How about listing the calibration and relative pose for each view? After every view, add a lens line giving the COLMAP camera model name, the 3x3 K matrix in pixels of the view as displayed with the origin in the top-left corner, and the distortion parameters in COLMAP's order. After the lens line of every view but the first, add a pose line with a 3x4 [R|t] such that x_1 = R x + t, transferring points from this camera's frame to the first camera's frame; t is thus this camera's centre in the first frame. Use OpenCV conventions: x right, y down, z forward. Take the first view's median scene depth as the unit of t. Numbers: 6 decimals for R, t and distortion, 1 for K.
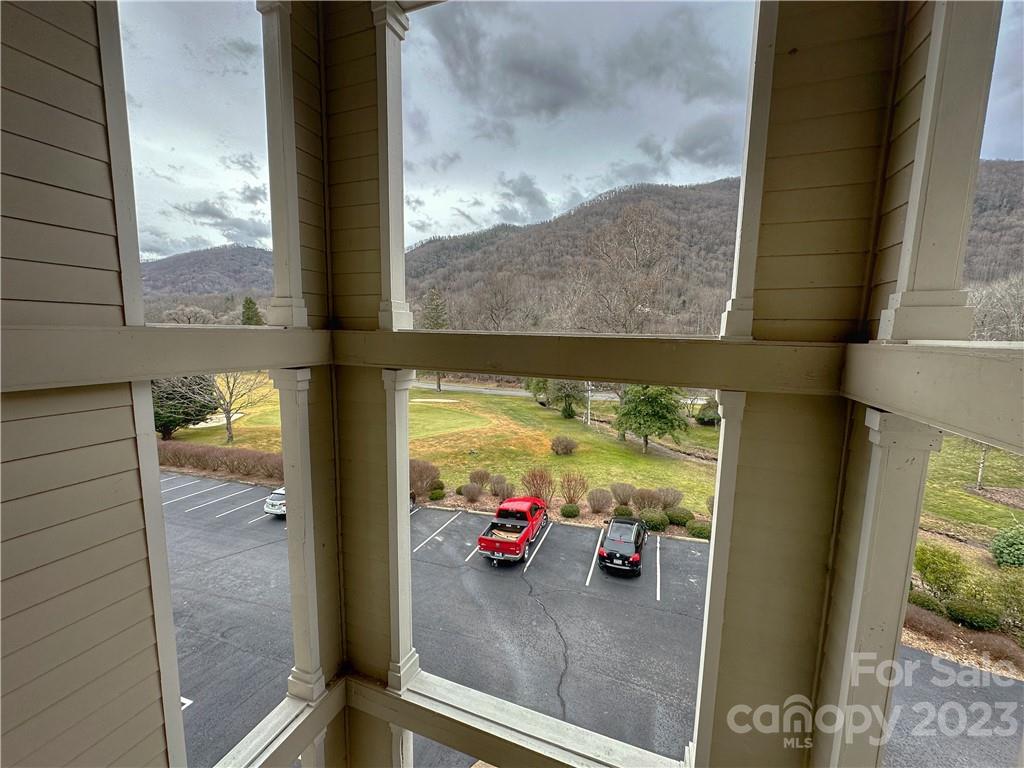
lens RADIAL K [[410.4, 0, 509.8], [0, 410.4, 386.8], [0, 0, 1]] dist [0.000567, 0.000031]
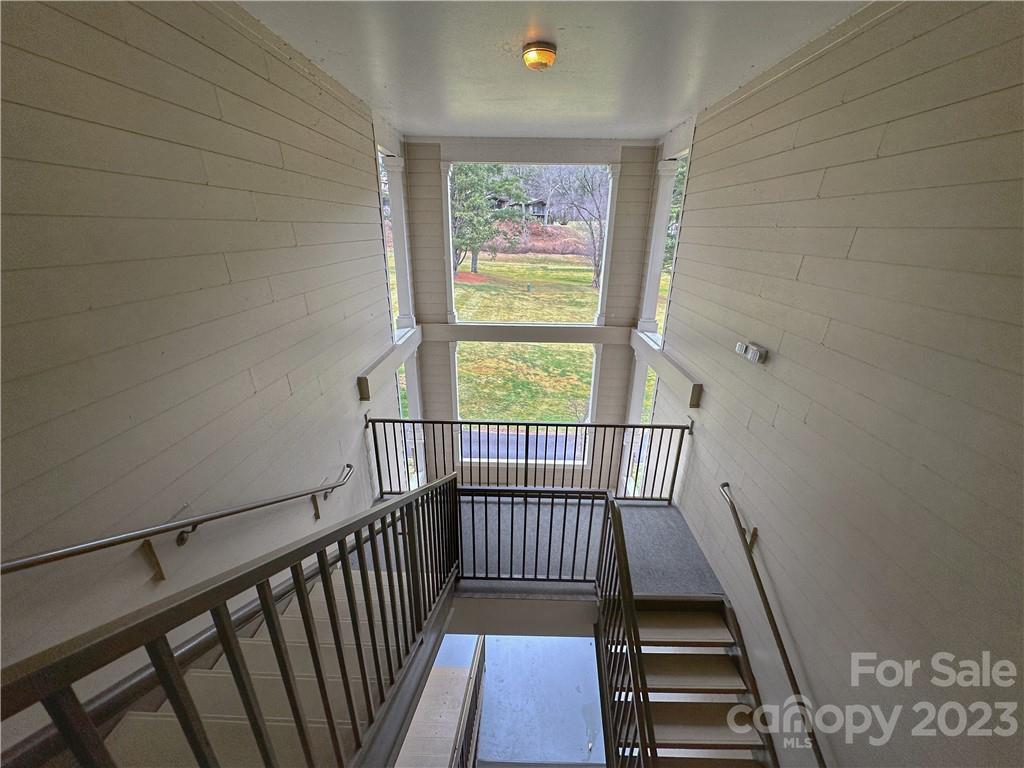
lens RADIAL K [[410.4, 0, 513.0], [0, 410.4, 386.3], [0, 0, 1]] dist [0.000567, 0.000031]
pose [[0.942378, -0.127892, 0.309140, -1.007700], [0.048408, 0.966449, 0.252256, -0.494765], [-0.331030, -0.222756, 0.916951, -1.601294]]
